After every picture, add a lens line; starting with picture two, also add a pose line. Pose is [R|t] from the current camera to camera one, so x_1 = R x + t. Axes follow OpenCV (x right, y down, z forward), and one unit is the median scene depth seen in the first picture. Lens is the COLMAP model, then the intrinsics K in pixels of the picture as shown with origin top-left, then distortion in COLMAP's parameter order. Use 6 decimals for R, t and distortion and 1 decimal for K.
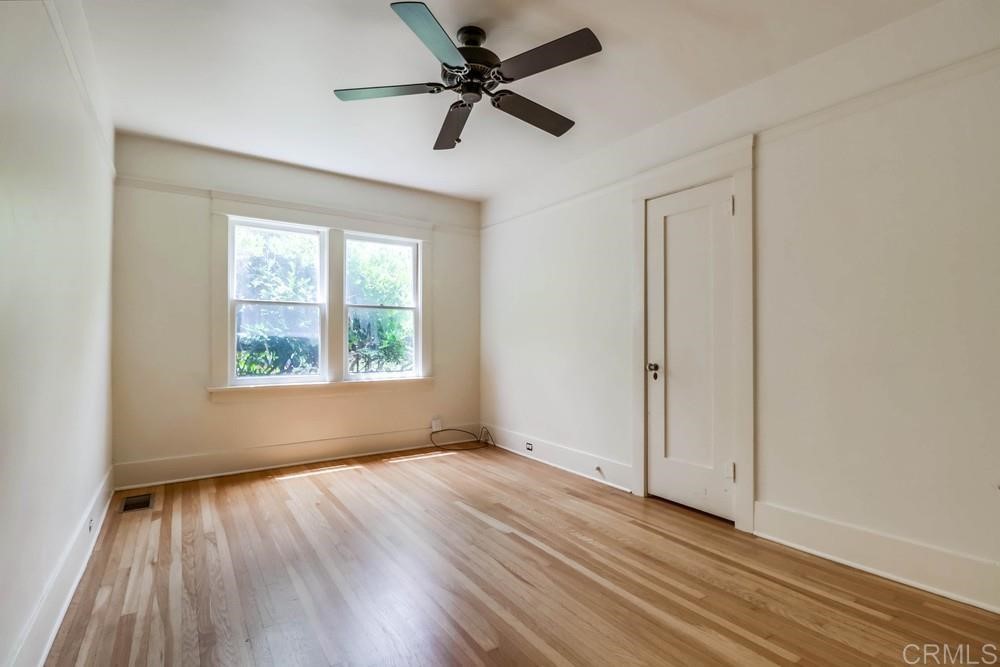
lens RADIAL K [[474.6, 0, 493.1], [0, 474.6, 331.1], [0, 0, 1]] dist [0.004333, -0.014405]
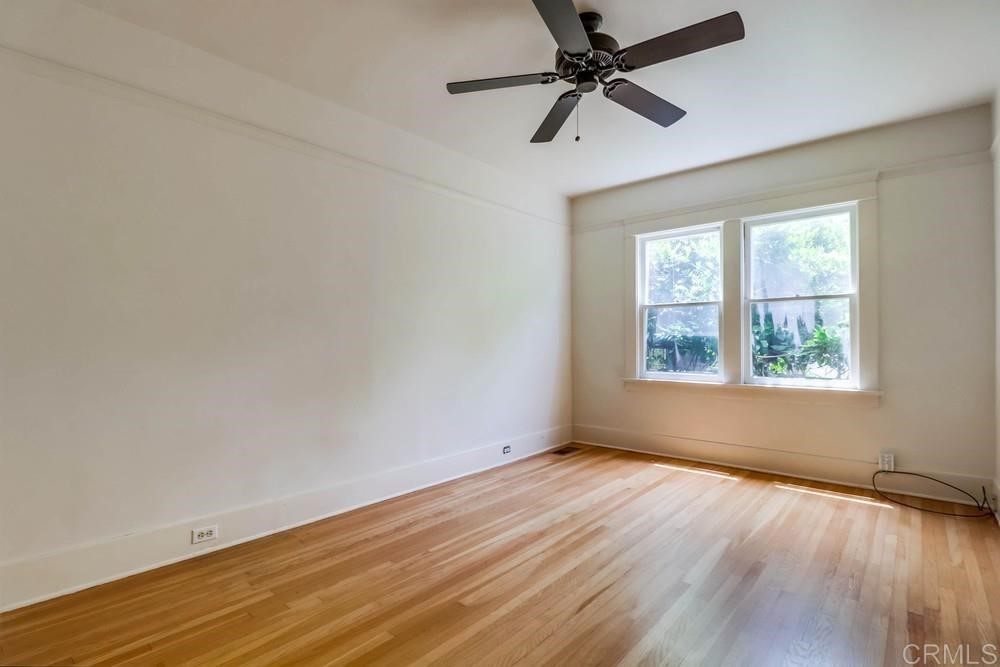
lens RADIAL K [[474.6, 0, 493.1], [0, 474.6, 331.1], [0, 0, 1]] dist [0.004333, -0.014405]
pose [[0.240430, -0.020008, -0.970460, 0.493250], [0.020947, 0.999662, -0.015420, 0.008353], [0.970440, -0.016620, 0.240768, 0.341606]]
